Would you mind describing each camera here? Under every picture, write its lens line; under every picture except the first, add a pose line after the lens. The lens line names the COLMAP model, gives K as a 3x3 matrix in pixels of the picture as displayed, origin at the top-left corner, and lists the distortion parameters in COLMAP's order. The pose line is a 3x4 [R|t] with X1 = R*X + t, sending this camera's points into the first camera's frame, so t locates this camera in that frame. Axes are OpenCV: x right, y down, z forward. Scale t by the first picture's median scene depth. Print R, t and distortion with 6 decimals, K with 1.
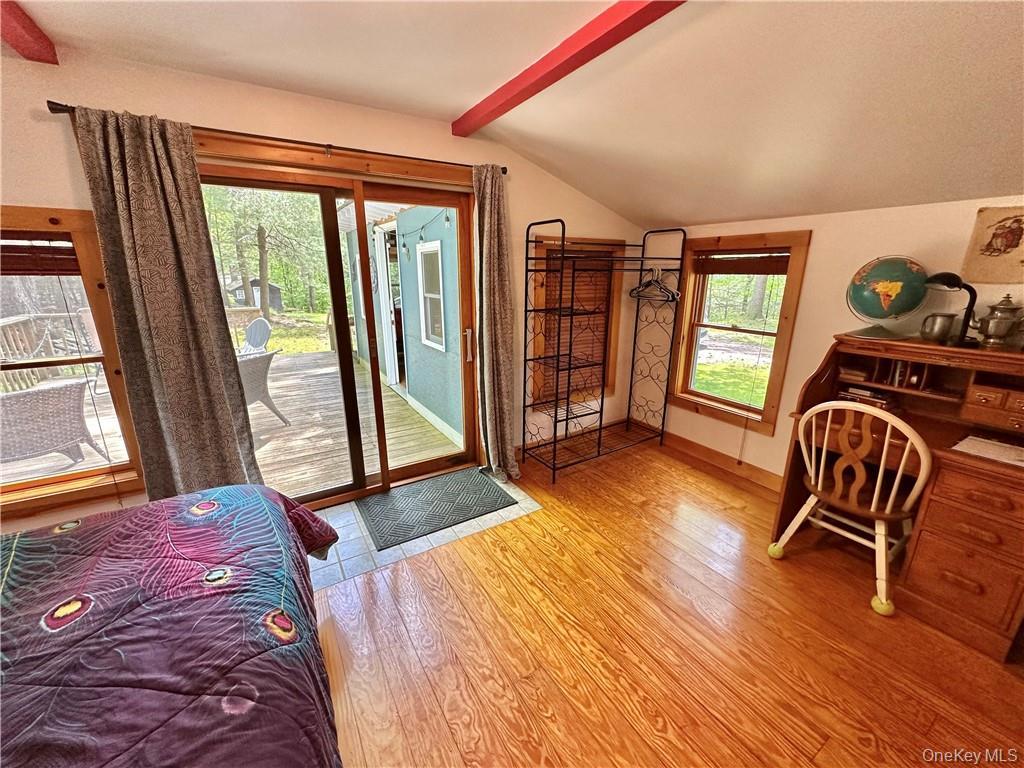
lens RADIAL K [[408.0, 0, 512.0], [0, 408.0, 384.0], [0, 0, 1]] dist [-0.001960, 0.000084]
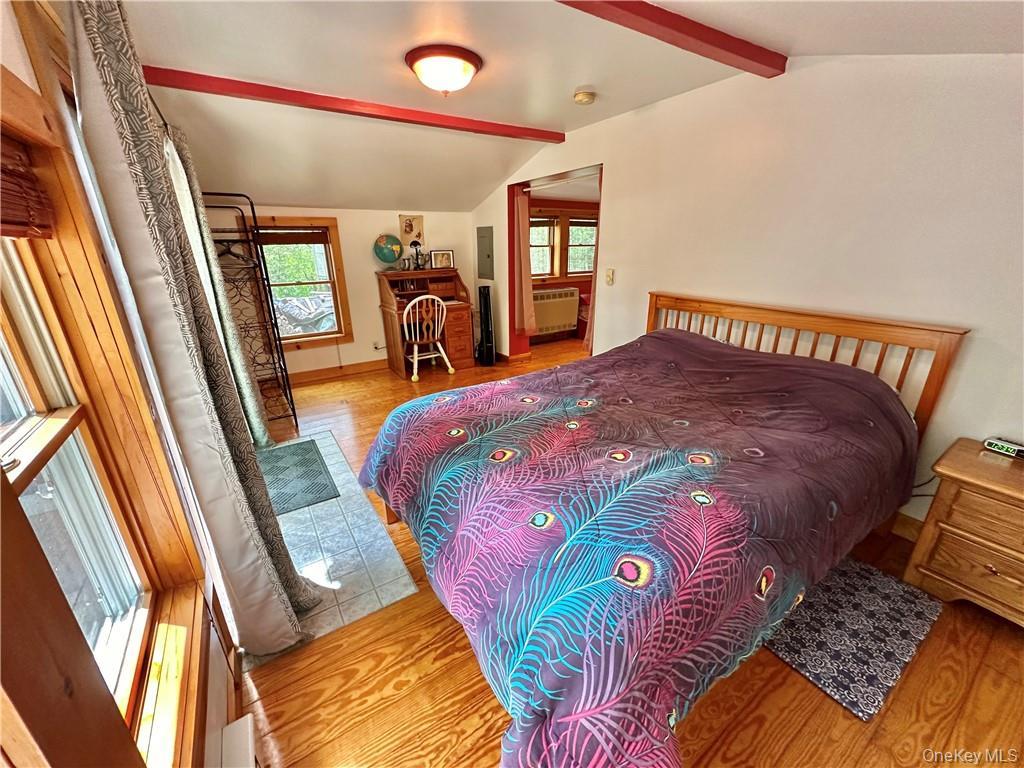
lens RADIAL K [[408.0, 0, 512.0], [0, 408.0, 384.0], [0, 0, 1]] dist [-0.001960, 0.000084]
pose [[-0.025725, -0.325840, 0.945075, -1.020345], [0.284849, 0.903807, 0.319365, -0.065765], [-0.958227, 0.277420, 0.069565, 0.304624]]
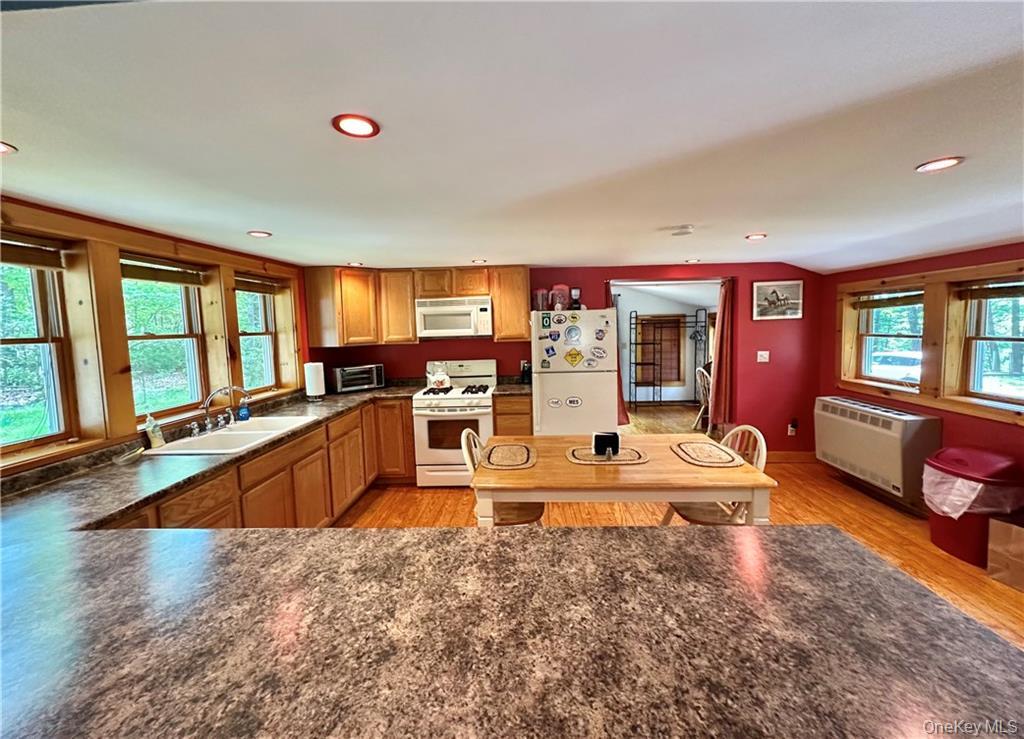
lens RADIAL K [[406.5, 0, 511.7], [0, 406.5, 357.3], [0, 0, 1]] dist [-0.002900, -0.000113]
pose [[0.820942, 0.019105, -0.570691, 0.903405], [-0.128307, 0.980054, -0.151761, 0.398567], [0.556409, 0.197811, 0.807019, -1.498265]]
